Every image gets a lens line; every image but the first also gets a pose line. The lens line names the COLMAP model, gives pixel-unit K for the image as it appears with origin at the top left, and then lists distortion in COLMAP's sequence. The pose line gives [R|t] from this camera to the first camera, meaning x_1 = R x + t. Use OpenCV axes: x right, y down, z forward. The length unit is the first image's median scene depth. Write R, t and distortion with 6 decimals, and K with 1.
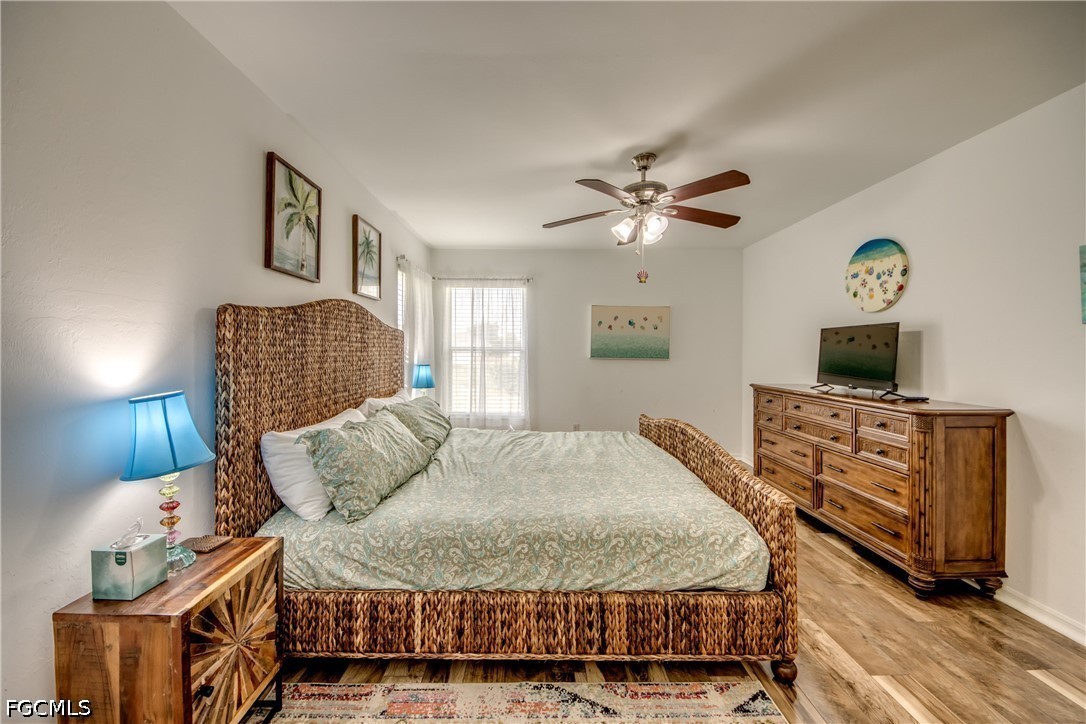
lens RADIAL K [[419.0, 0, 541.2], [0, 419.0, 353.3], [0, 0, 1]] dist [0.043932, -0.024895]
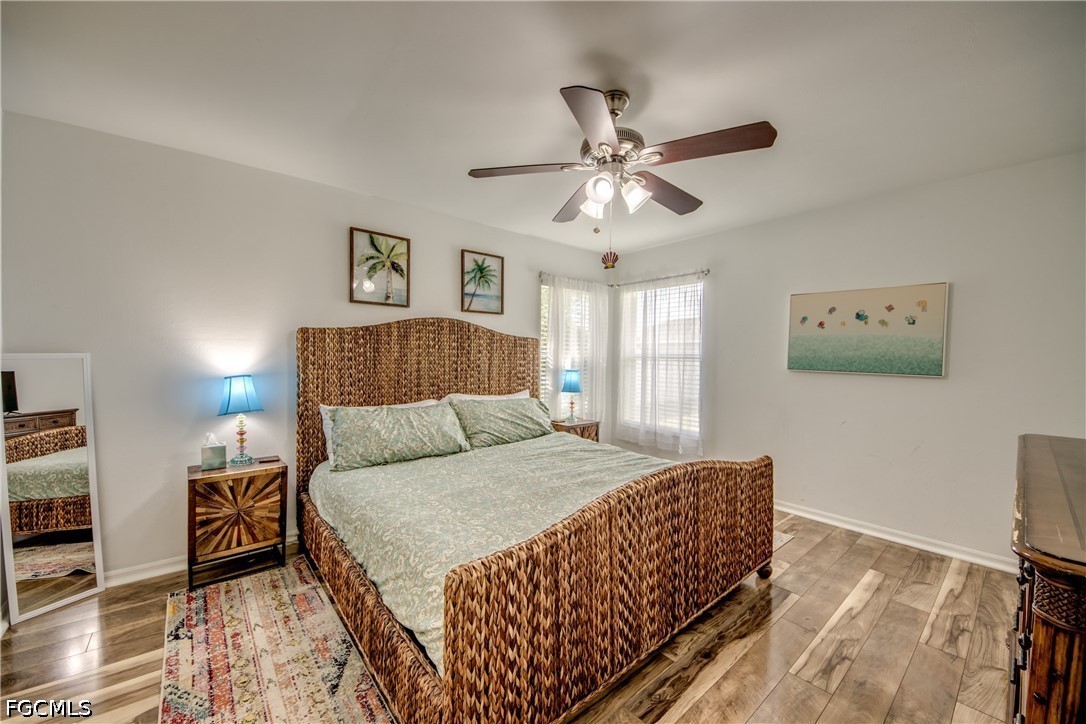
lens RADIAL K [[413.9, 0, 542.9], [0, 413.9, 370.4], [0, 0, 1]] dist [0.047664, -0.032930]
pose [[0.626896, 0.032376, -0.778430, 0.795308], [-0.015776, 0.999459, 0.028864, -0.004079], [0.778943, -0.005814, 0.627068, 0.460330]]
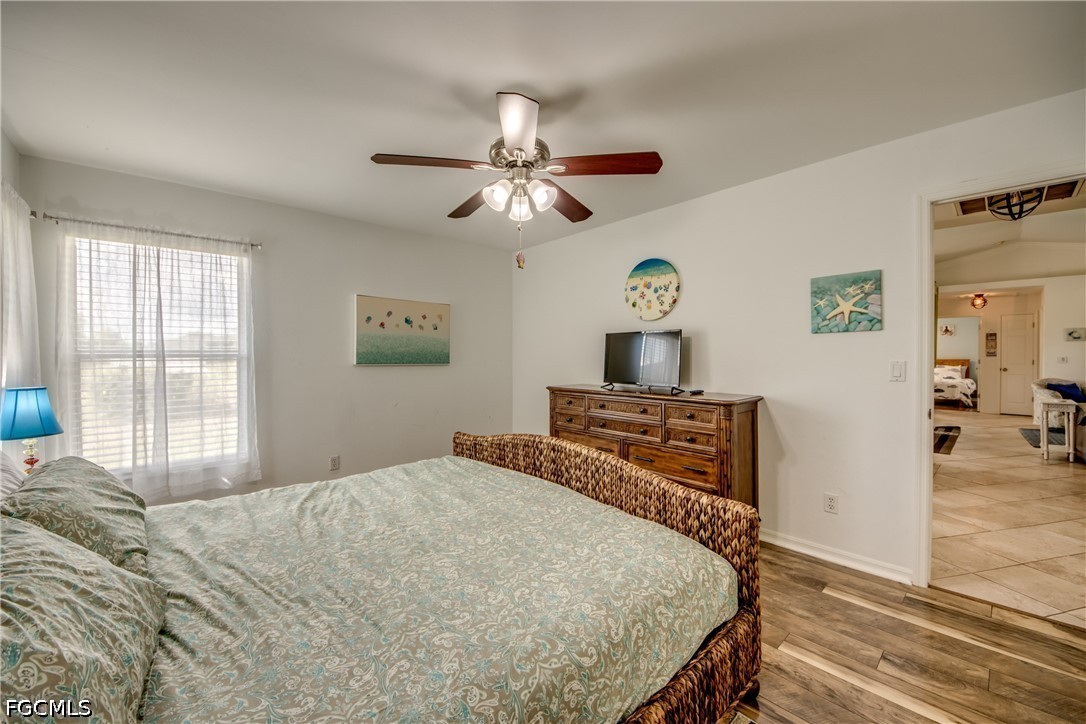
lens RADIAL K [[419.8, 0, 549.9], [0, 419.8, 360.2], [0, 0, 1]] dist [0.036599, -0.022416]
pose [[0.738303, -0.017207, 0.674250, -0.265639], [0.011496, 0.999850, 0.012929, -0.005530], [-0.674371, -0.001794, 0.738390, 0.402102]]
